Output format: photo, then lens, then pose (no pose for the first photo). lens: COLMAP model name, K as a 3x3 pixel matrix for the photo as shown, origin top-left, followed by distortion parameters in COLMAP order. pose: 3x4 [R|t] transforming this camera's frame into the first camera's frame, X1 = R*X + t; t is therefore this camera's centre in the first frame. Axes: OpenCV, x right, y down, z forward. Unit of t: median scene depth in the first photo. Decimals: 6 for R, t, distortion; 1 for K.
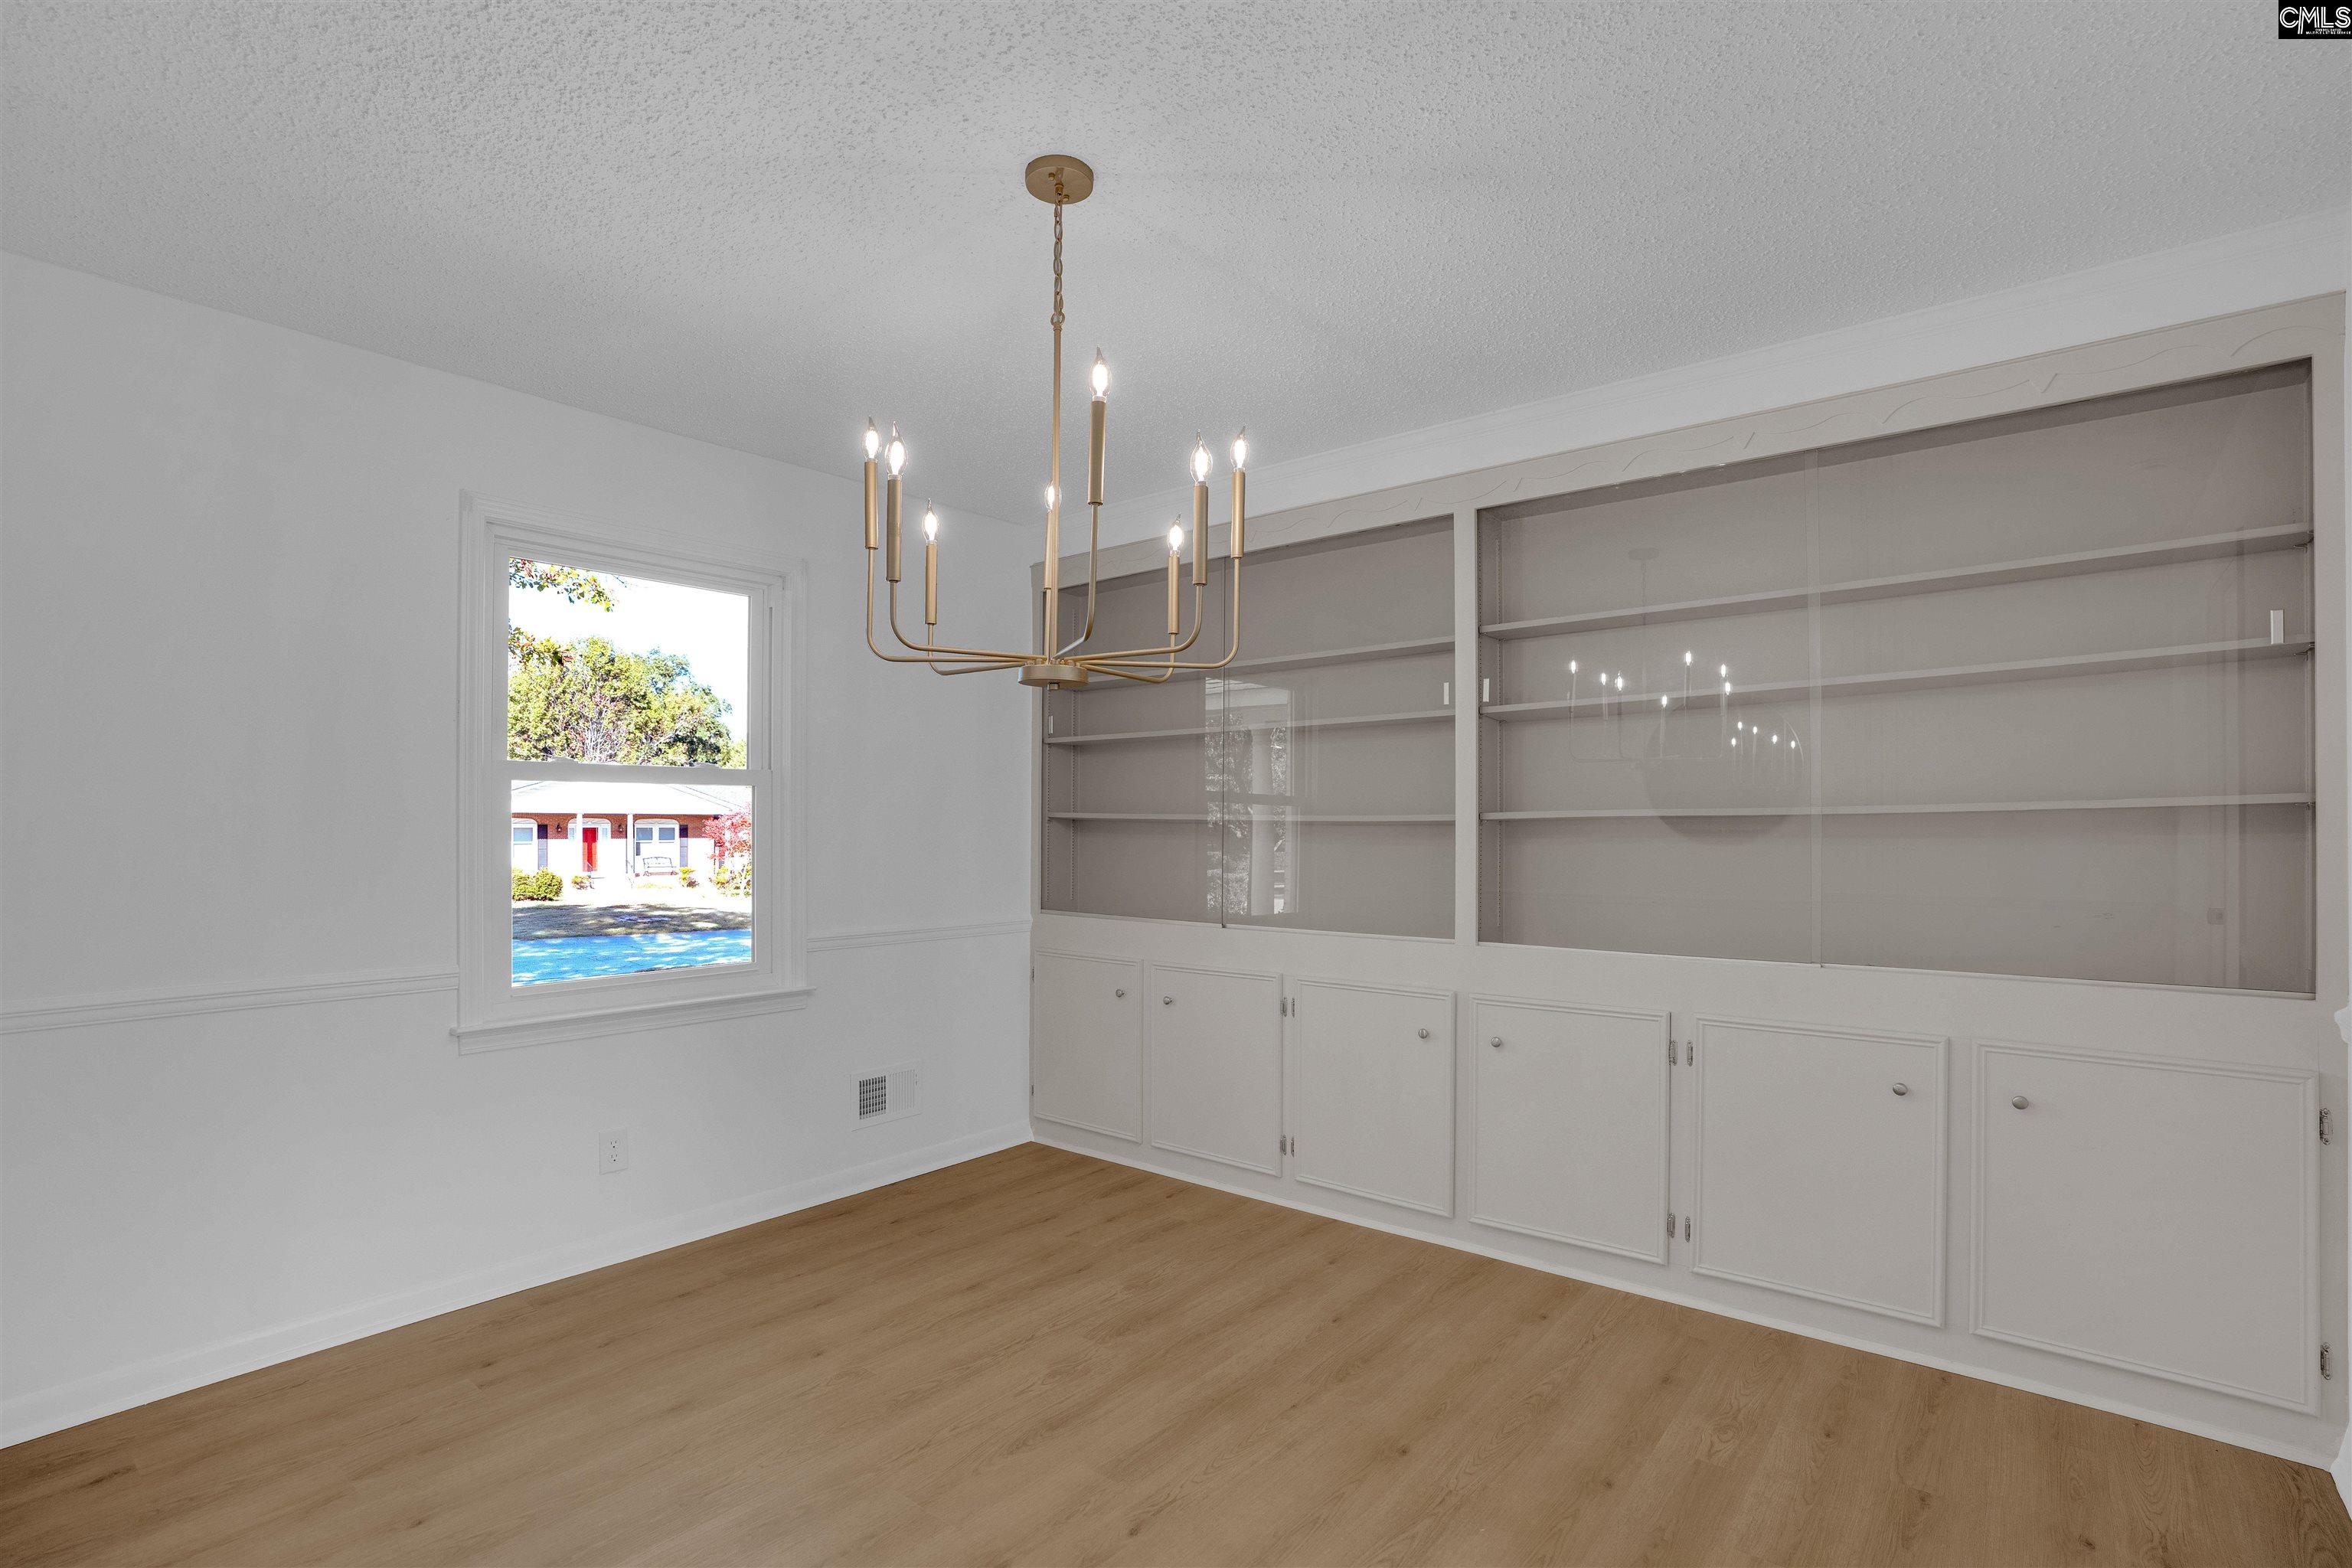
lens RADIAL K [[1081.1, 0, 1169.3], [0, 1081.1, 821.0], [0, 0, 1]] dist [-0.018439, 0.000288]
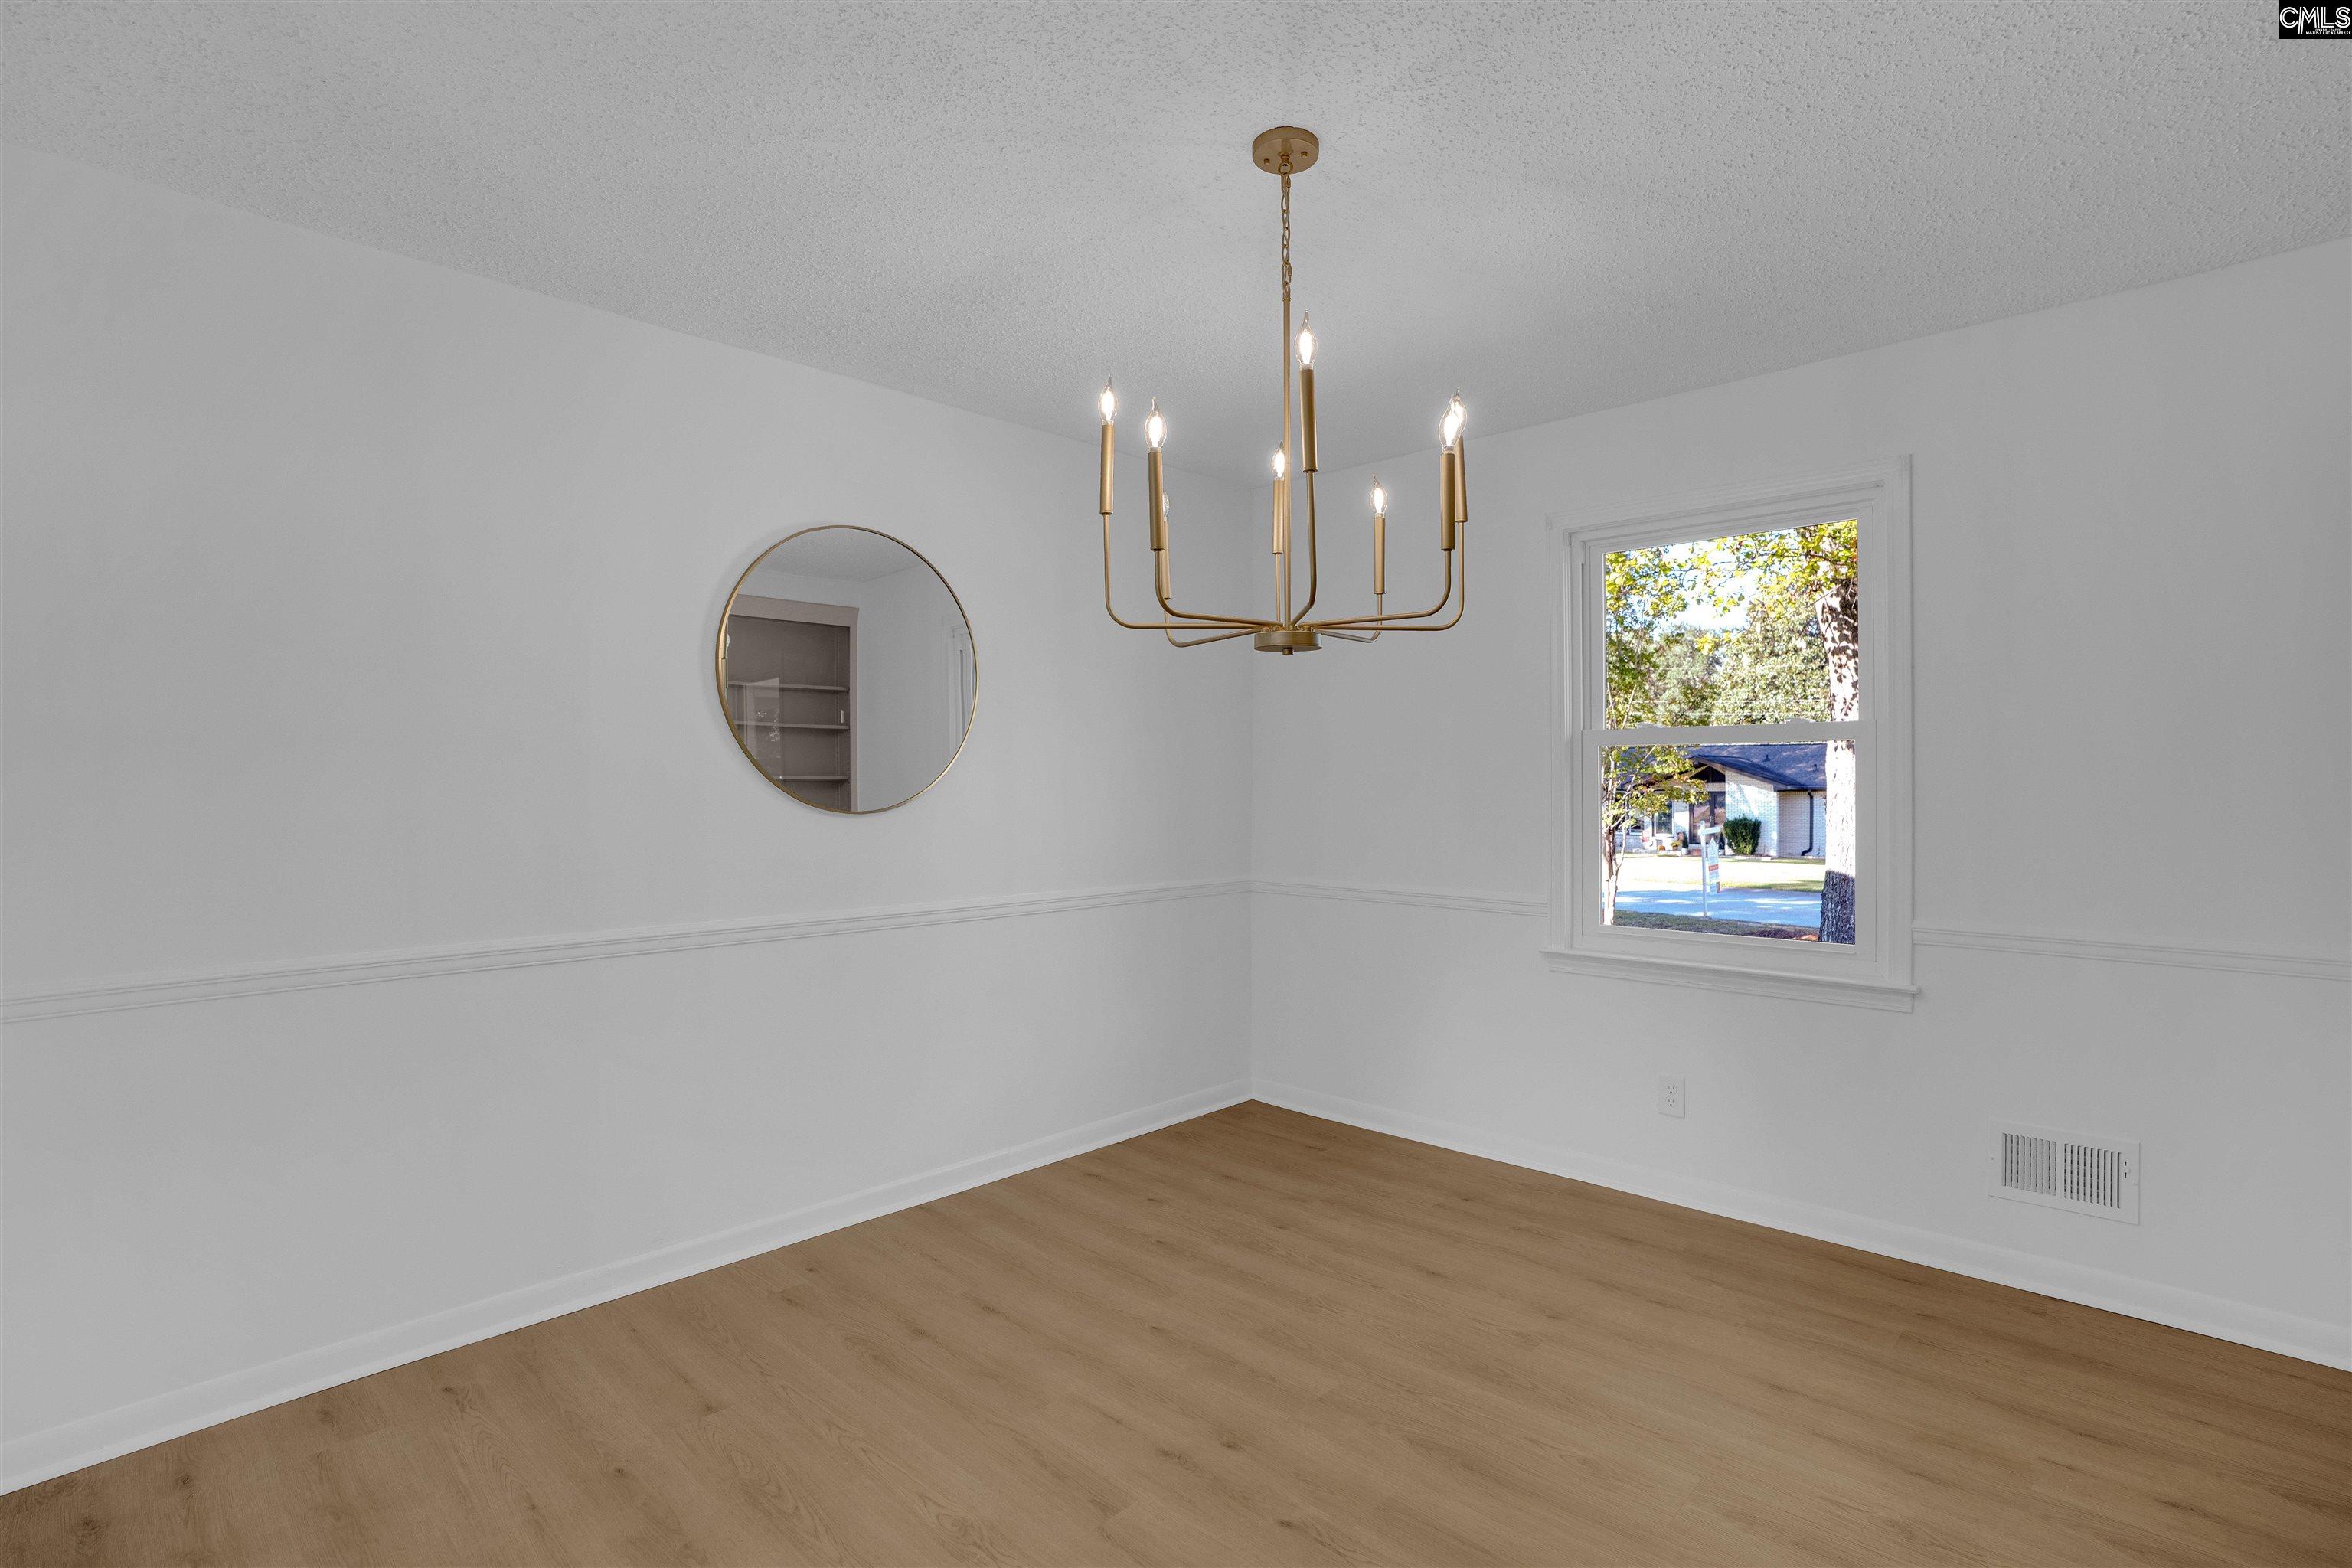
lens RADIAL K [[1101.1, 0, 1193.8], [0, 1101.1, 781.6], [0, 0, 1]] dist [-0.054109, 0.020789]
pose [[-0.048447, -0.002127, -0.998823, 0.620644], [0.003085, 0.999993, -0.002279, 0.002221], [0.998821, -0.003192, -0.048440, 0.644321]]
